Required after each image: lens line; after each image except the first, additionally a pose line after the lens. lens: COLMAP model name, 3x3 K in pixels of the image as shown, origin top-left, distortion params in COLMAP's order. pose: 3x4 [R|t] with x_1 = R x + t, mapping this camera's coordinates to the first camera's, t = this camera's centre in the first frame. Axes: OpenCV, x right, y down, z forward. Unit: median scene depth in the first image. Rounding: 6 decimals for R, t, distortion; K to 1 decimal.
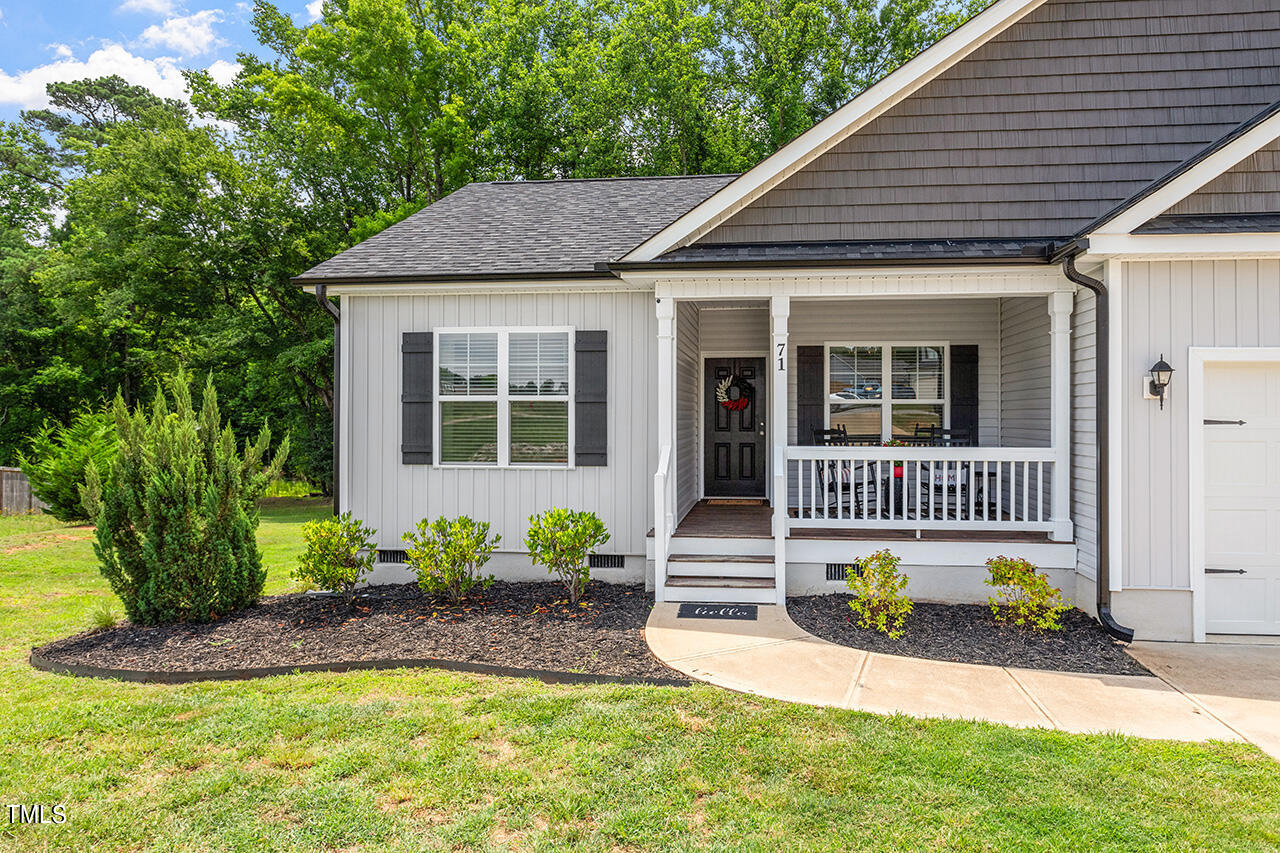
lens RADIAL K [[878.7, 0, 640.0], [0, 878.7, 426.5], [0, 0, 1]] dist [-0.002155, 0.000759]
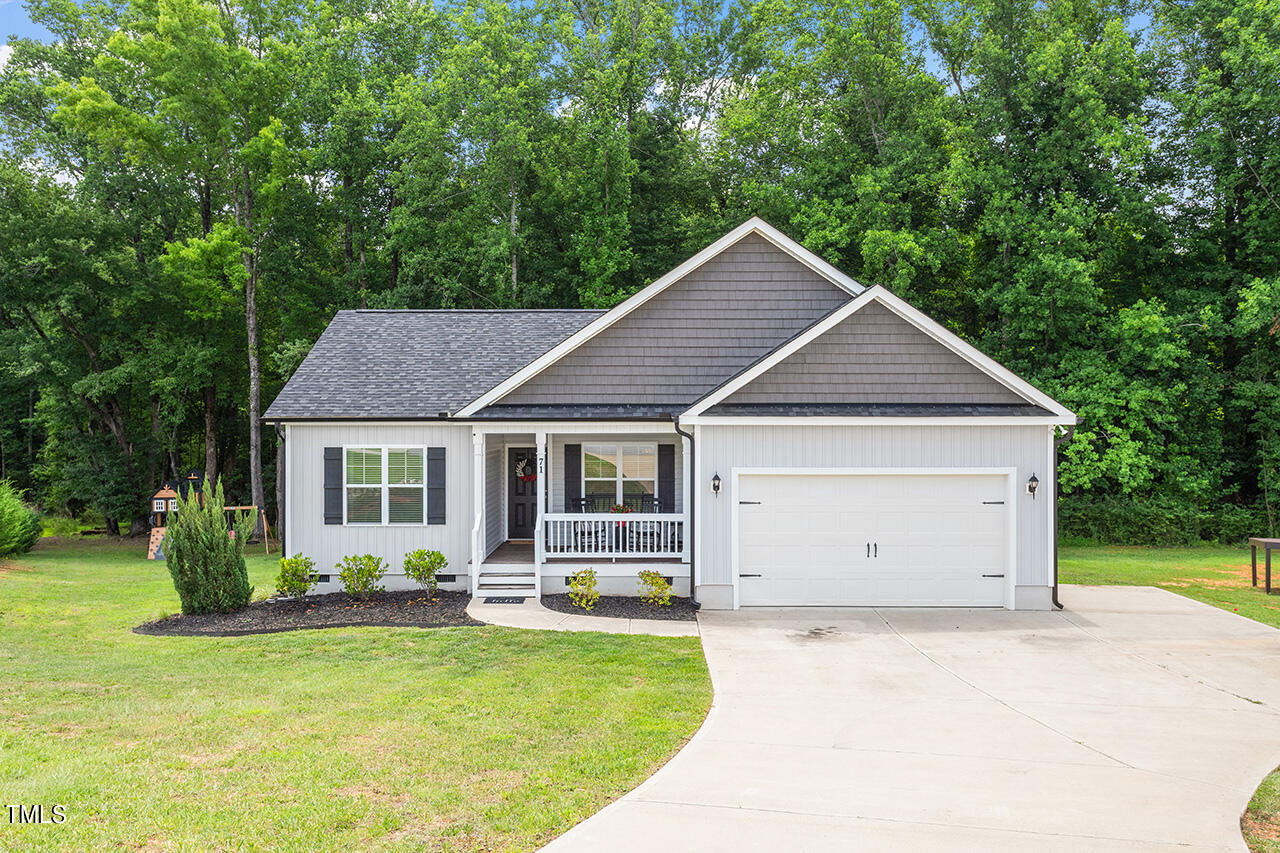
lens RADIAL K [[1312.4, 0, 640.0], [0, 1312.4, 426.5], [0, 0, 1]] dist [0.010440, -0.007583]
pose [[0.991984, -0.002089, 0.126348, 0.018161], [0.001194, 0.999974, 0.007156, -0.181615], [-0.126360, -0.006948, 0.991960, -1.773230]]
